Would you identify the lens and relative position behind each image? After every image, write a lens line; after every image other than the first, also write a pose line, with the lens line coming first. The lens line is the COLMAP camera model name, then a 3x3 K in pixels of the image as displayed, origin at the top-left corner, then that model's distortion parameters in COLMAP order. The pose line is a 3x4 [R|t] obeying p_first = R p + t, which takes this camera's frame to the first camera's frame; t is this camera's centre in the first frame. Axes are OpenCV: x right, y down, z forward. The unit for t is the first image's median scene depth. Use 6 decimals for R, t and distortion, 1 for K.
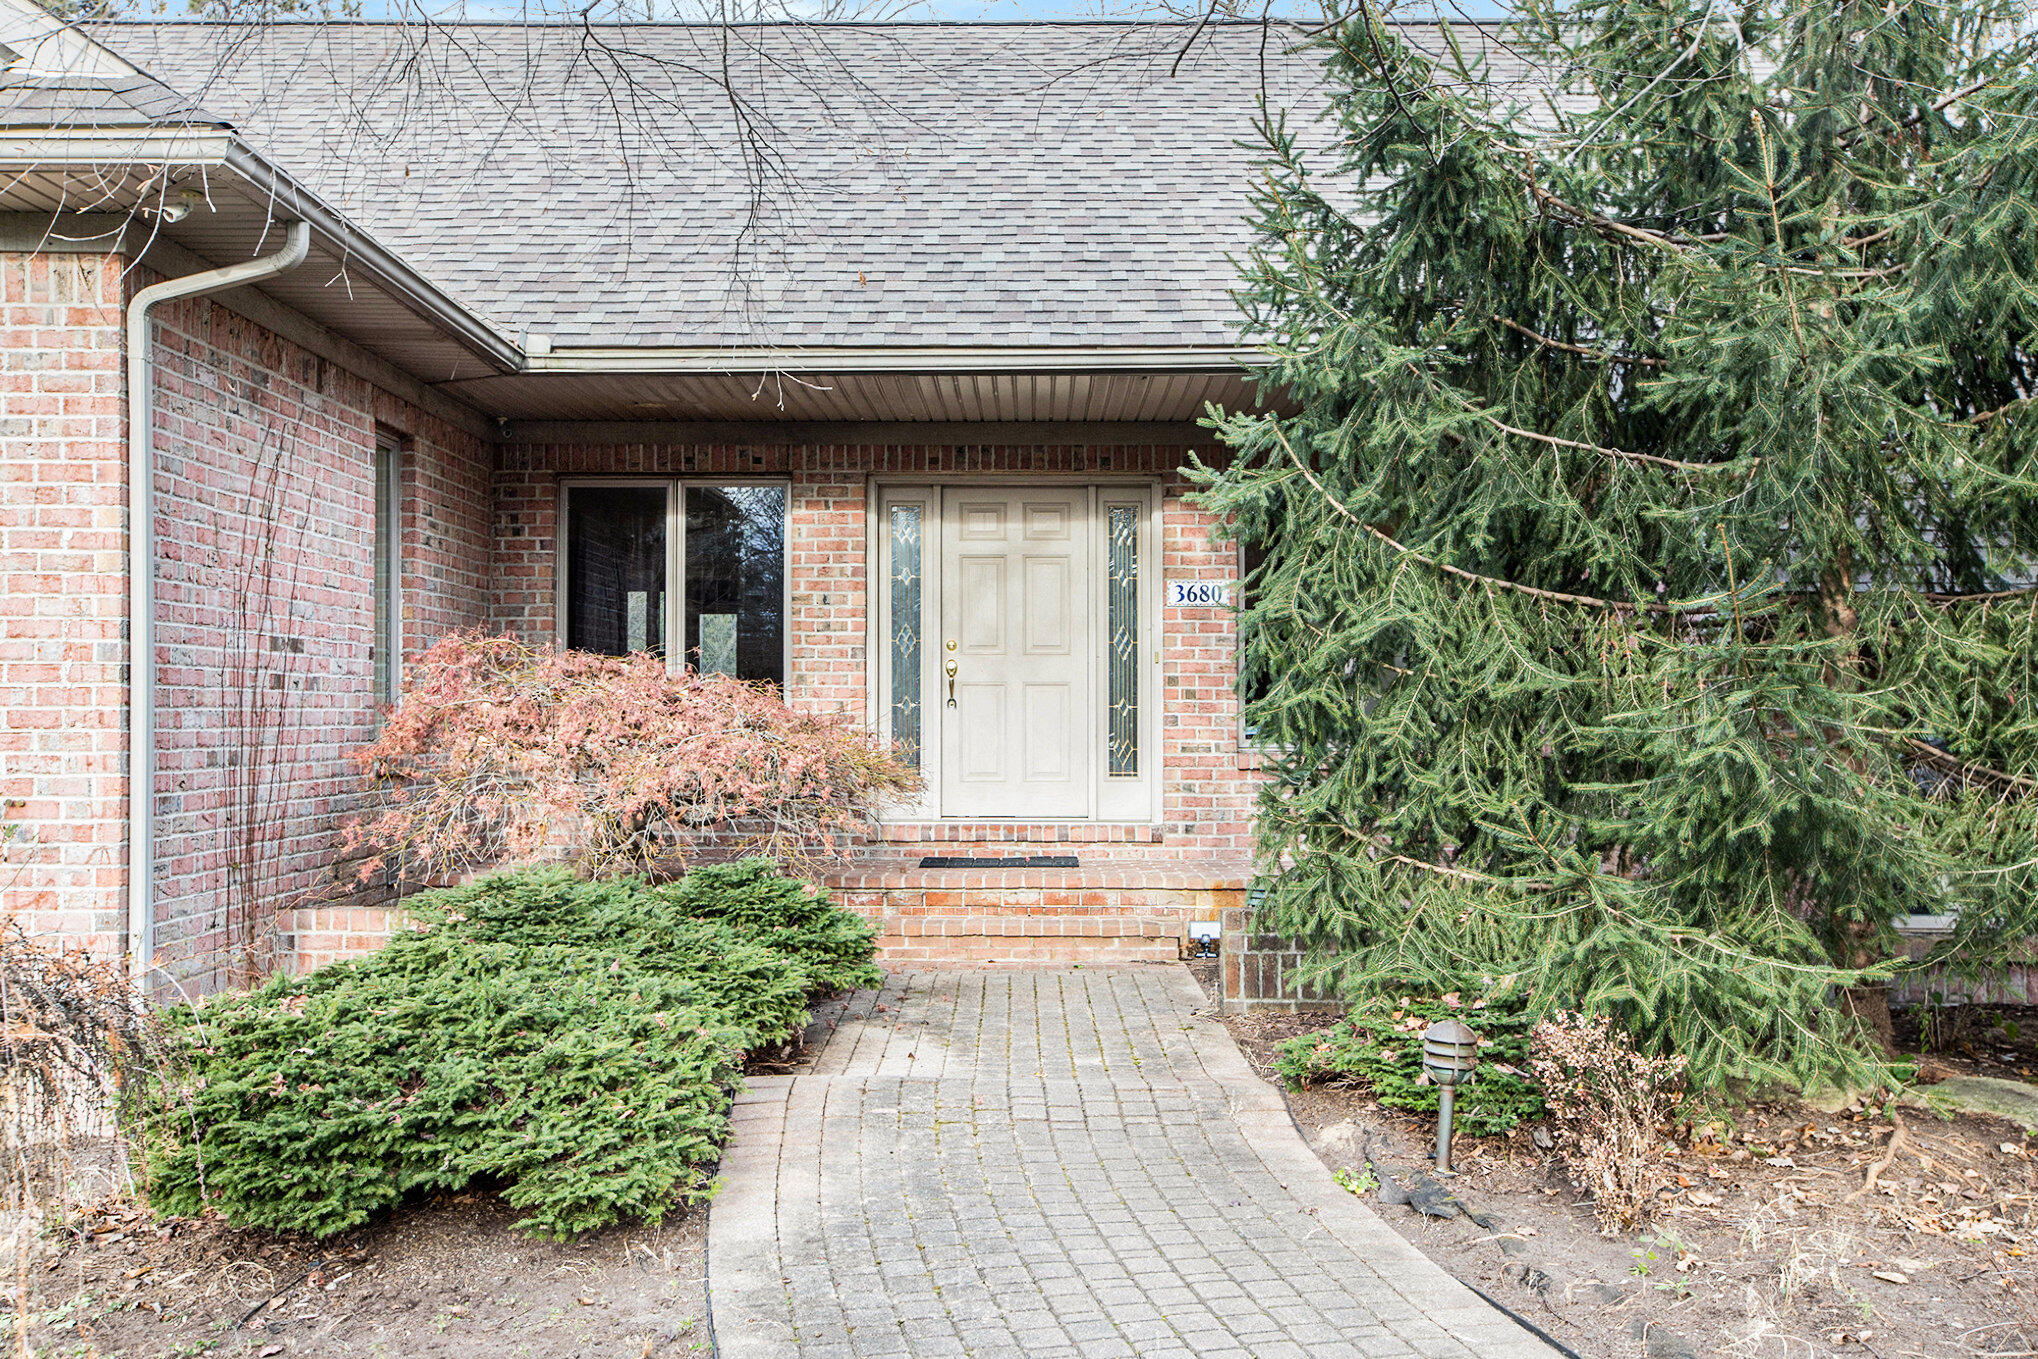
lens RADIAL K [[1935.5, 0, 1006.2], [0, 1935.5, 689.3], [0, 0, 1]] dist [0.055340, 0.000000]
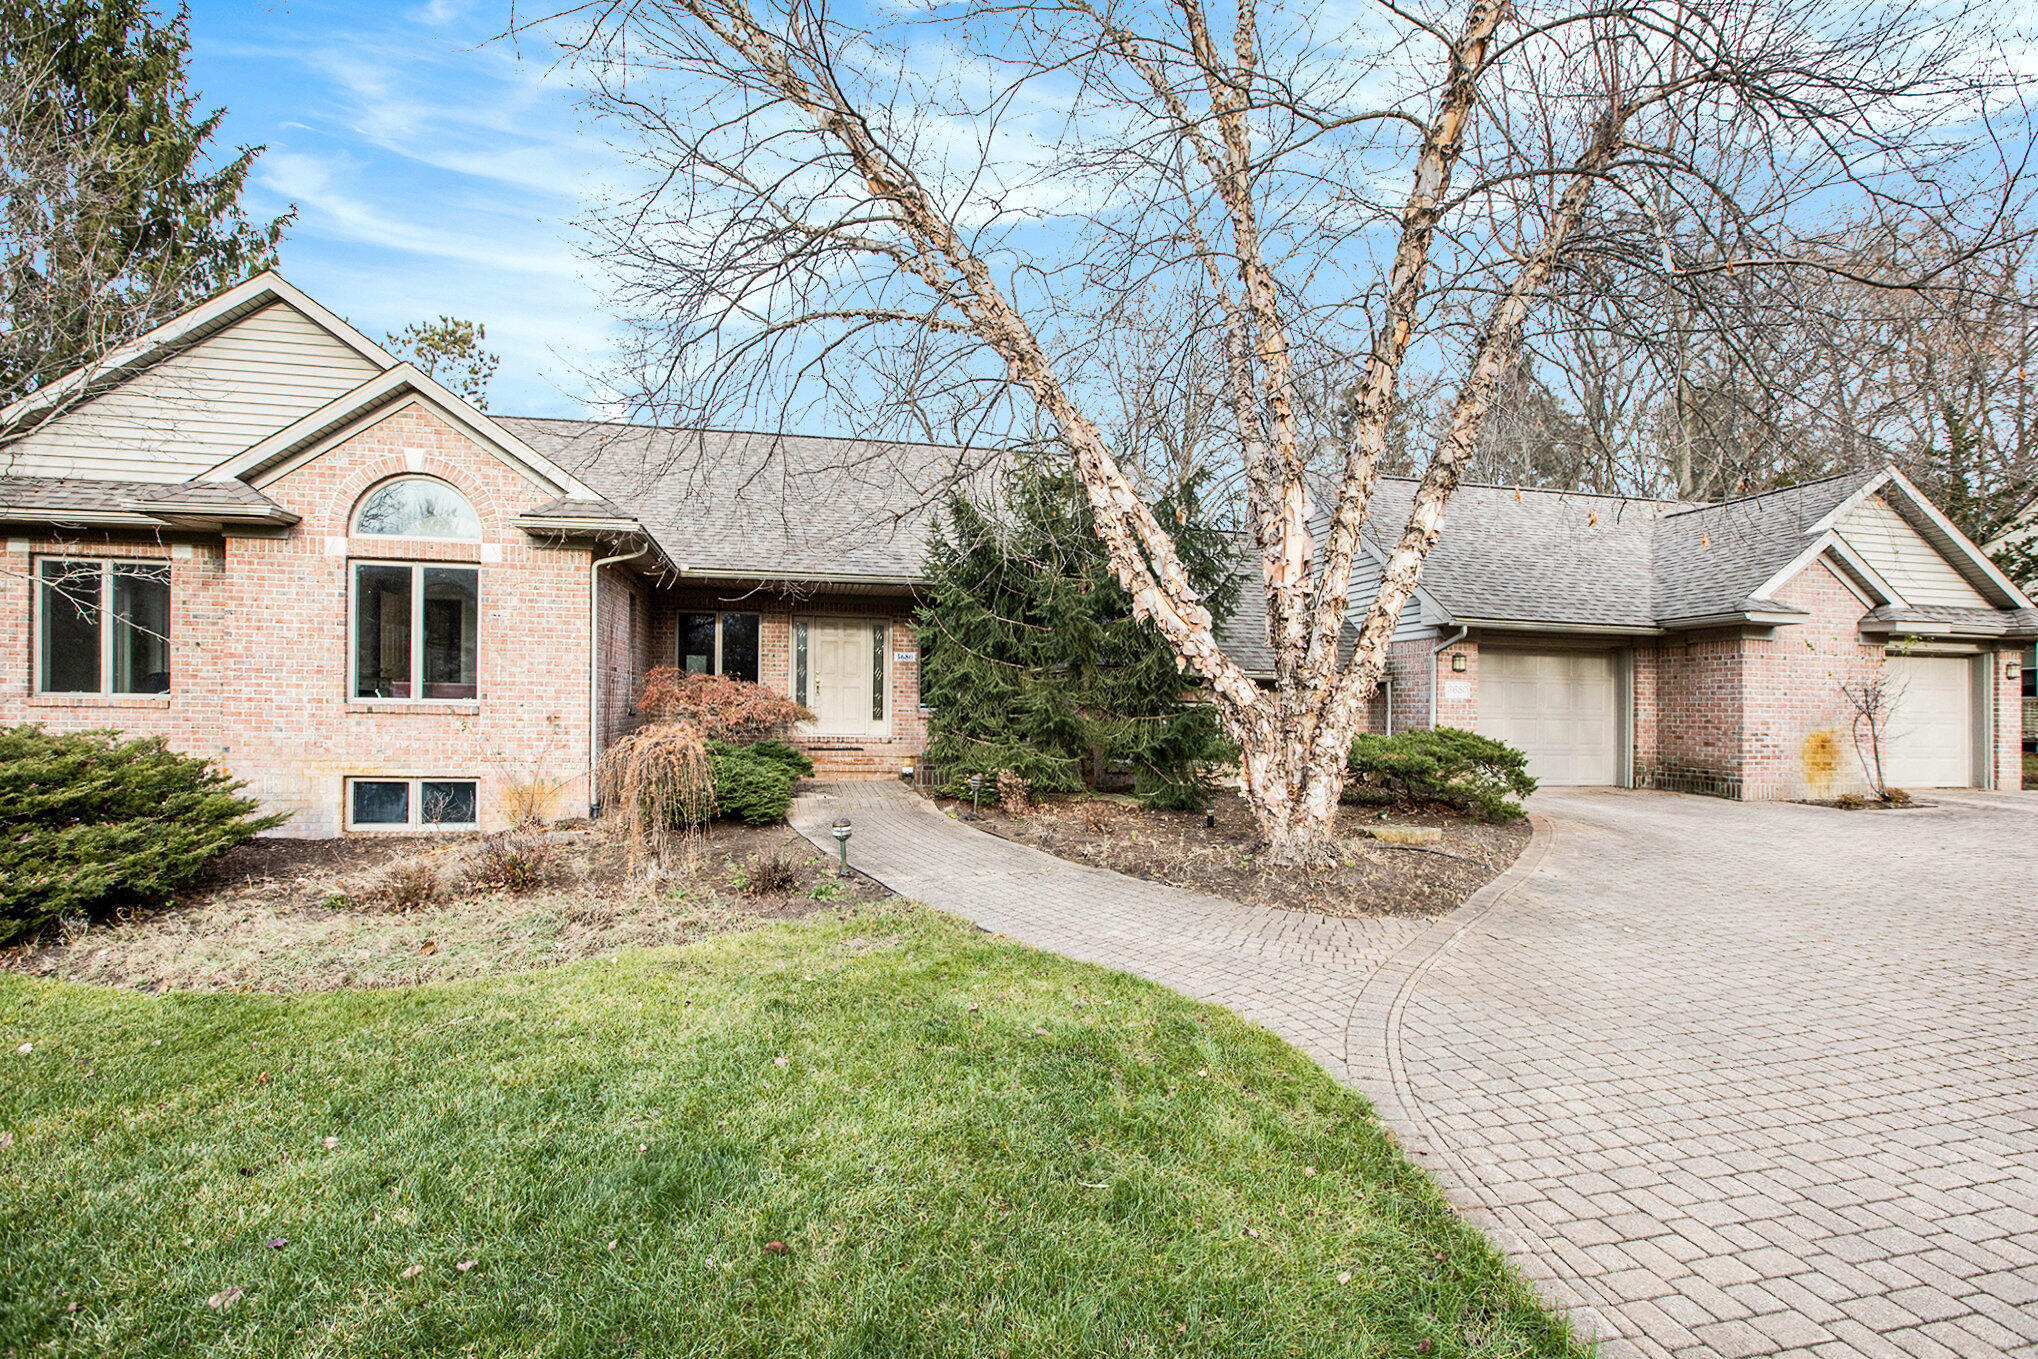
lens RADIAL K [[968.7, 0, 998.2], [0, 968.7, 698.2], [0, 0, 1]] dist [0.000389, 0.001469]
pose [[0.977226, 0.012336, 0.211842, -0.100627], [-0.013593, 0.999898, 0.004476, 0.004979], [-0.211765, -0.007254, 0.977294, -0.630207]]
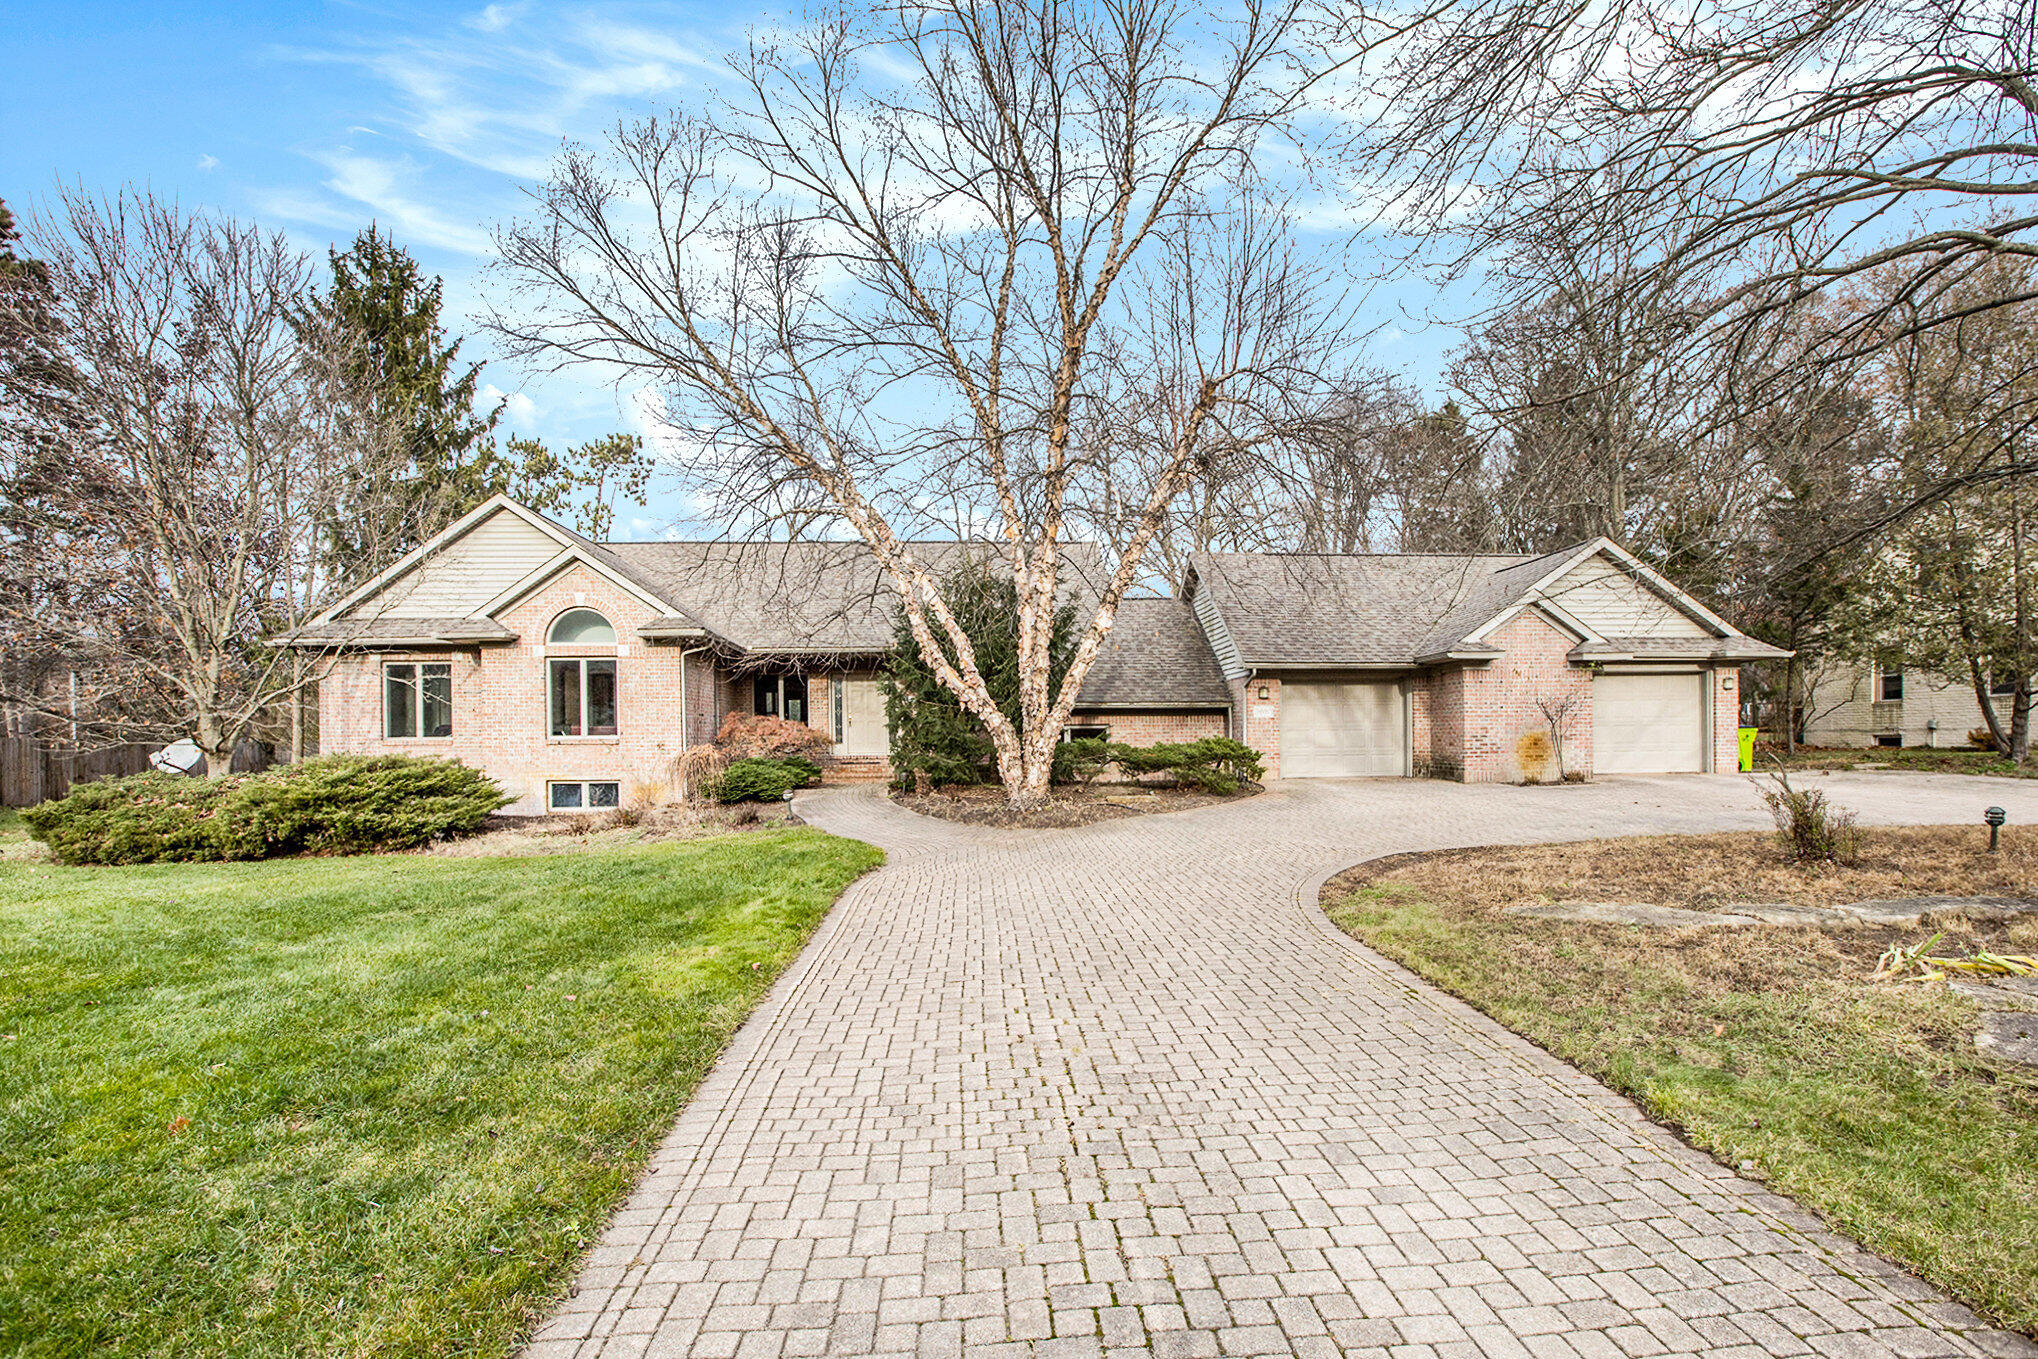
lens RADIAL K [[968.7, 0, 1059.9], [0, 968.7, 710.6], [0, 0, 1]] dist [0.000389, 0.001469]
pose [[0.993601, -0.013389, 0.112147, 0.262861], [0.014575, 0.999846, -0.009765, 0.002440], [-0.111999, 0.011337, 0.993644, -1.568241]]
